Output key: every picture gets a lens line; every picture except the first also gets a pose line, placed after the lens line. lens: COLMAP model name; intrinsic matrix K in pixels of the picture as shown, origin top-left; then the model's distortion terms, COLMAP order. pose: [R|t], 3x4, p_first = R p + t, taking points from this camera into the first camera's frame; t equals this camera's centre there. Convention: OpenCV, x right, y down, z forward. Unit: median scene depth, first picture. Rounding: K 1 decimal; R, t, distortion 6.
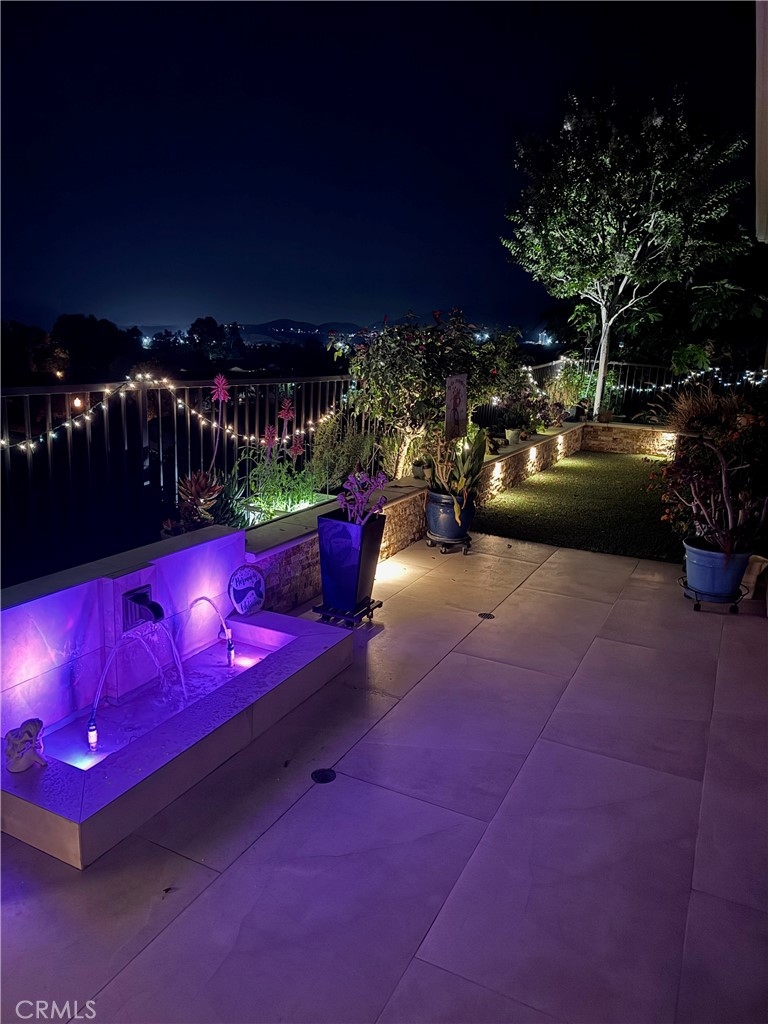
lens RADIAL K [[712.1, 0, 384.0], [0, 712.1, 512.0], [0, 0, 1]] dist [0.111617, -0.164203]
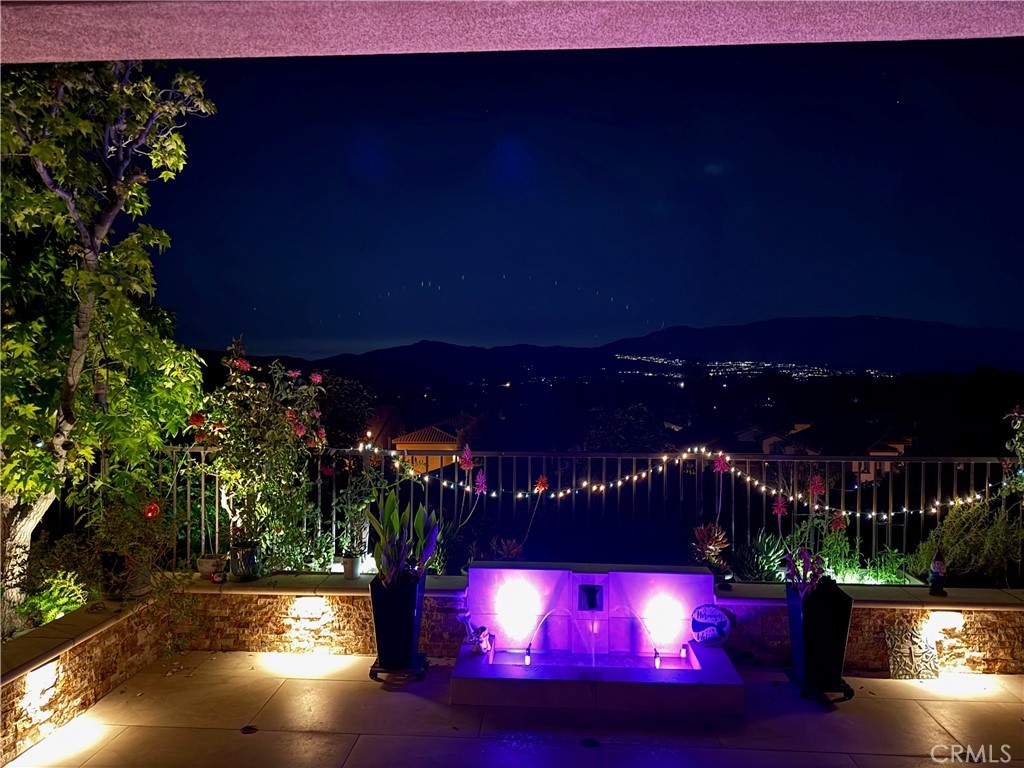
lens RADIAL K [[712.1, 0, 507.3], [0, 712.1, 379.1], [0, 0, 1]] dist [0.111617, -0.164203]
pose [[0.386659, -0.029666, -0.921745, 0.829828], [-0.196211, 0.973953, -0.113654, -0.093606], [0.901108, 0.224802, 0.370767, 0.125164]]
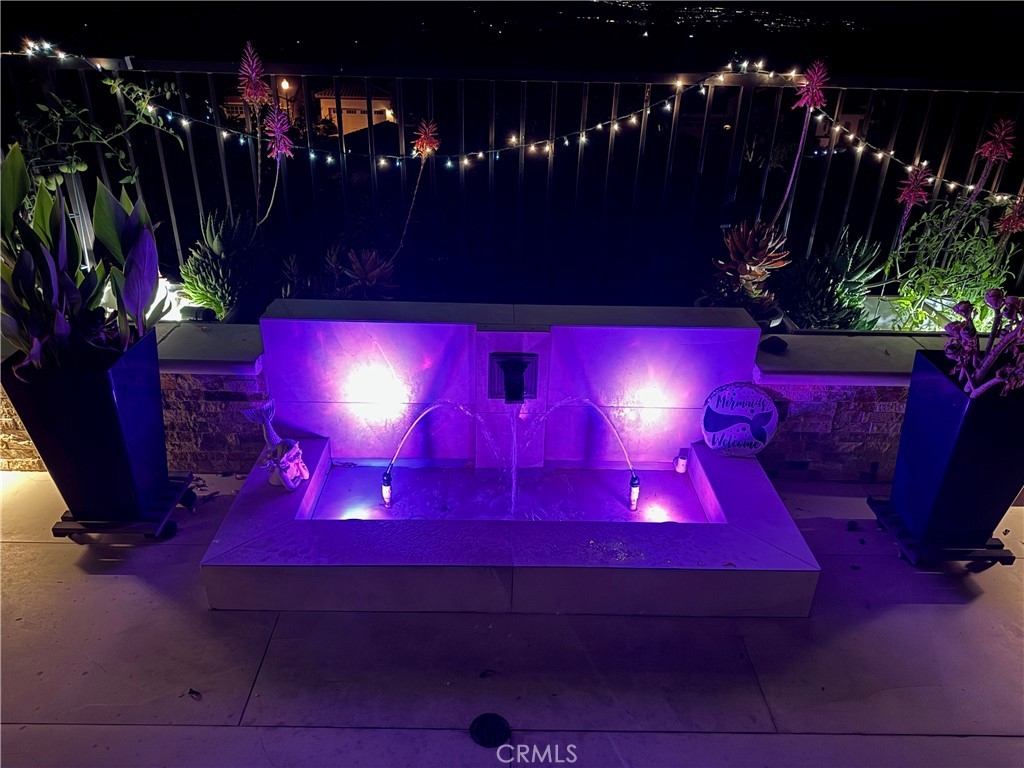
lens RADIAL K [[712.1, 0, 507.3], [0, 712.1, 379.1], [0, 0, 1]] dist [0.111617, -0.164203]
pose [[0.450880, 0.372251, -0.811256, 0.226095], [-0.207107, 0.927710, 0.310581, -0.082267], [0.868224, 0.027982, 0.495382, 0.492245]]
